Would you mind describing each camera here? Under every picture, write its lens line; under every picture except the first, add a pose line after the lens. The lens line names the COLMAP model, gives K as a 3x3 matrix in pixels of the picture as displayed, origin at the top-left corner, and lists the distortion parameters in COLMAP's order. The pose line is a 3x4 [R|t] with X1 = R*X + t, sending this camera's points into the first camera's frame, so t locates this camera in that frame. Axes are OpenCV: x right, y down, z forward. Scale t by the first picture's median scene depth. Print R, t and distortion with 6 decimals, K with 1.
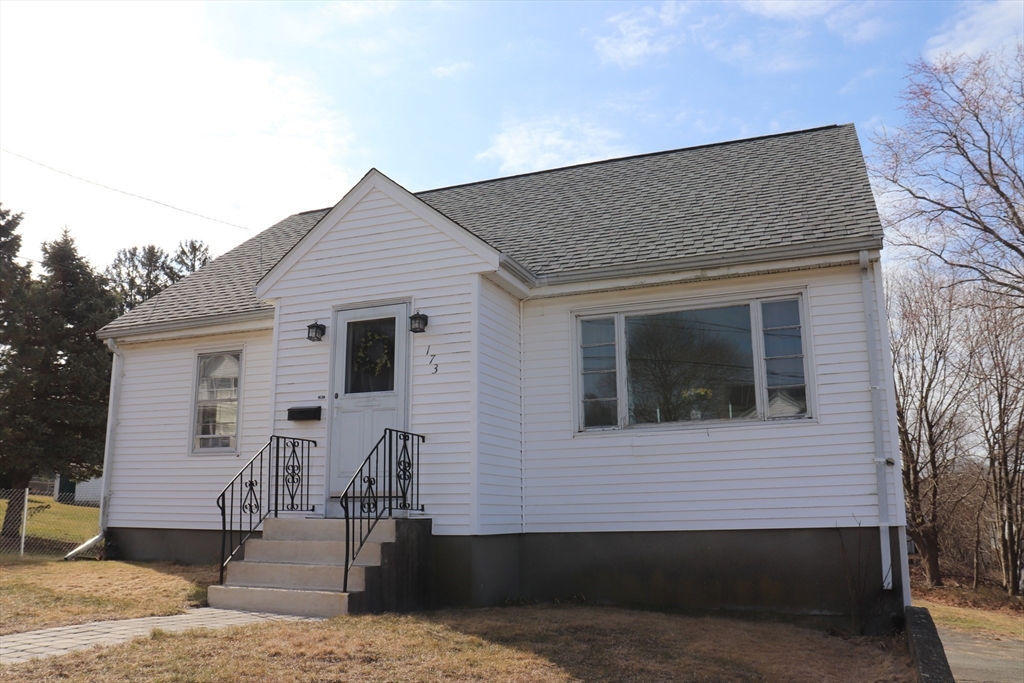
lens RADIAL K [[847.8, 0, 512.0], [0, 847.8, 341.5], [0, 0, 1]] dist [-0.149283, 0.122855]
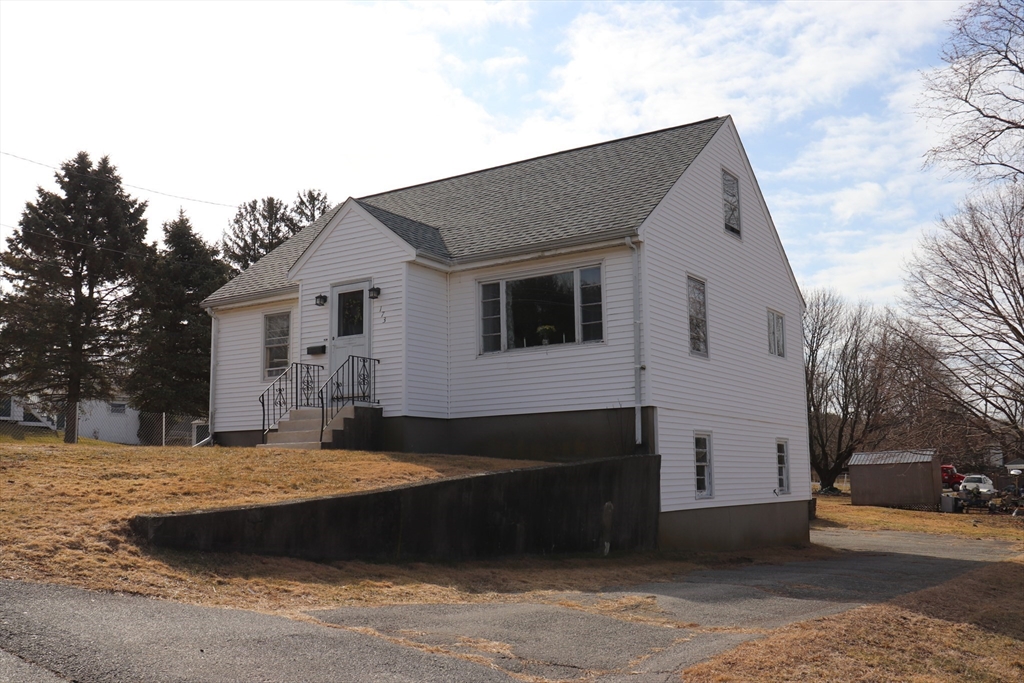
lens RADIAL K [[990.3, 0, 512.0], [0, 990.3, 341.5], [0, 0, 1]] dist [-0.083701, 0.005699]
pose [[0.980627, -0.036646, -0.192424, 0.238859], [0.049709, 0.996743, 0.063500, -0.016793], [0.189471, -0.071835, 0.979255, -0.392997]]
